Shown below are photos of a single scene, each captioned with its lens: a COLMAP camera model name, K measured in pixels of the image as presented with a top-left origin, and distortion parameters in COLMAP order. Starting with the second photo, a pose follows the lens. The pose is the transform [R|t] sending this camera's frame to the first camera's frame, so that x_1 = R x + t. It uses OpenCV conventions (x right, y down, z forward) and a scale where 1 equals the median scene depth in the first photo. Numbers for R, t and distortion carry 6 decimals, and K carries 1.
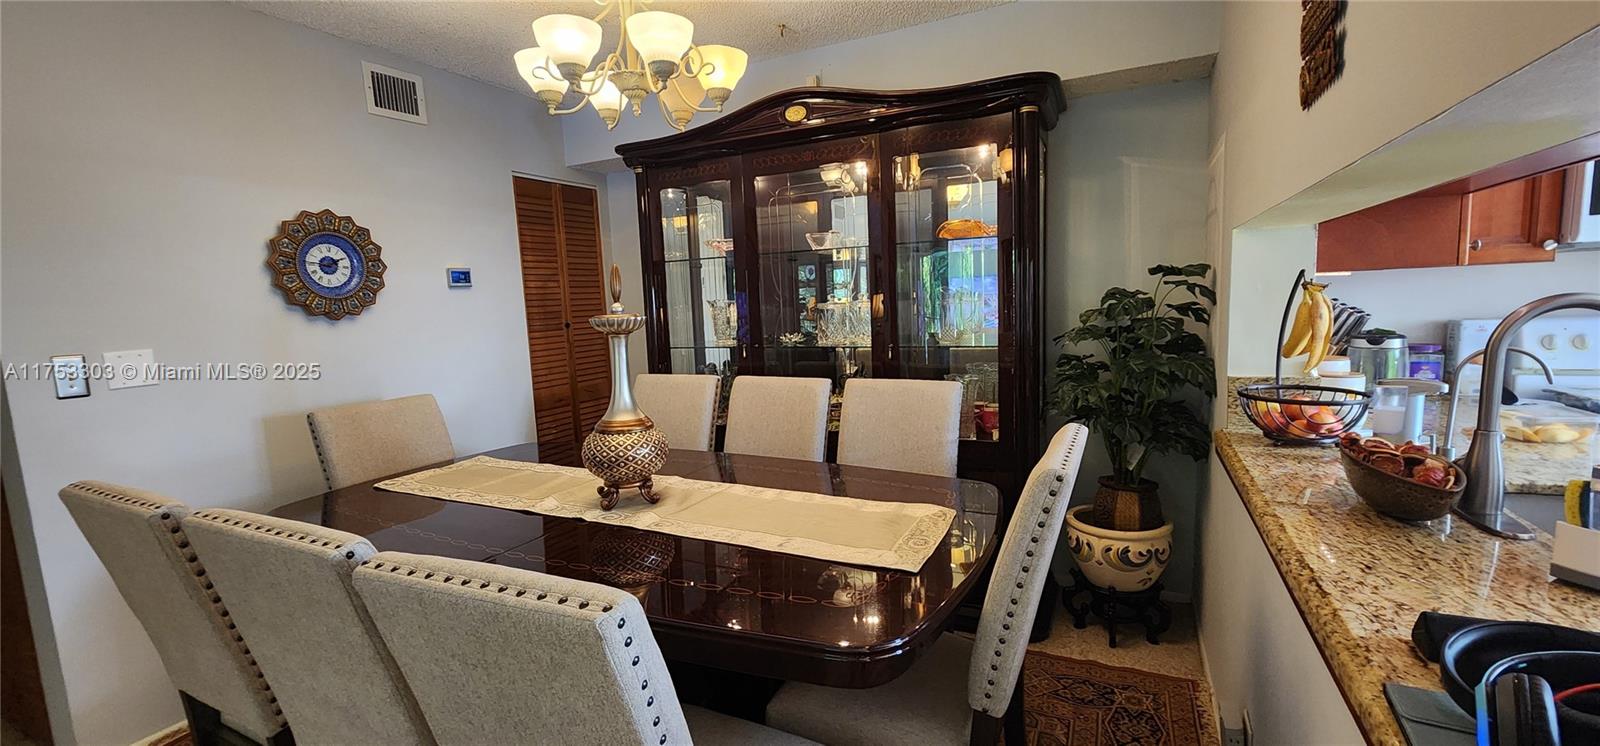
lens RADIAL K [[654.0, 0, 794.5], [0, 654.0, 374.9], [0, 0, 1]] dist [-0.000194, 0.000466]
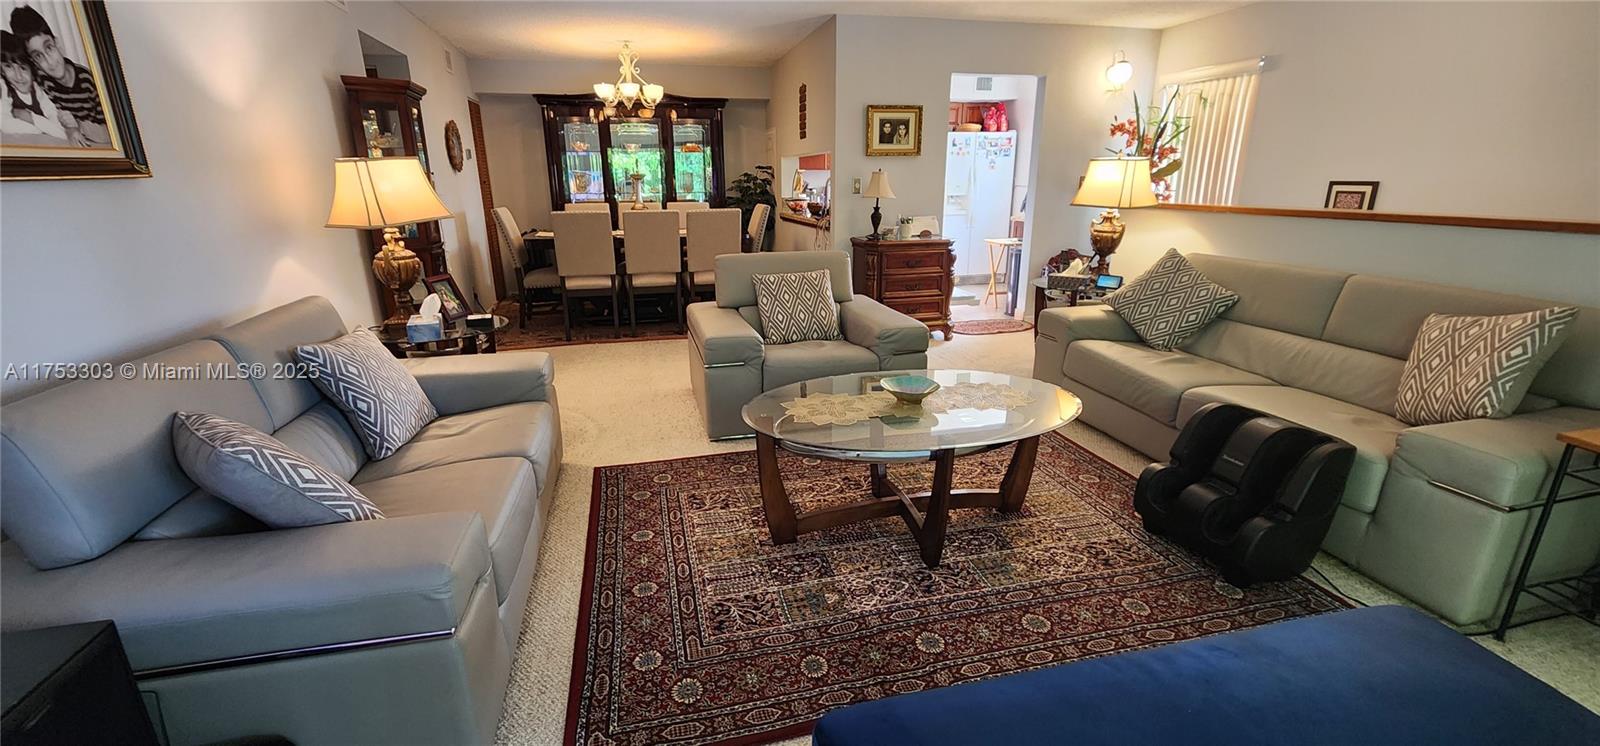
lens RADIAL K [[654.0, 0, 794.5], [0, 654.0, 374.9], [0, 0, 1]] dist [-0.000194, 0.000466]
pose [[0.762358, -0.149786, 0.629583, -1.561413], [0.048861, 0.983391, 0.174797, 0.303194], [-0.645308, -0.102496, 0.757015, -1.729473]]
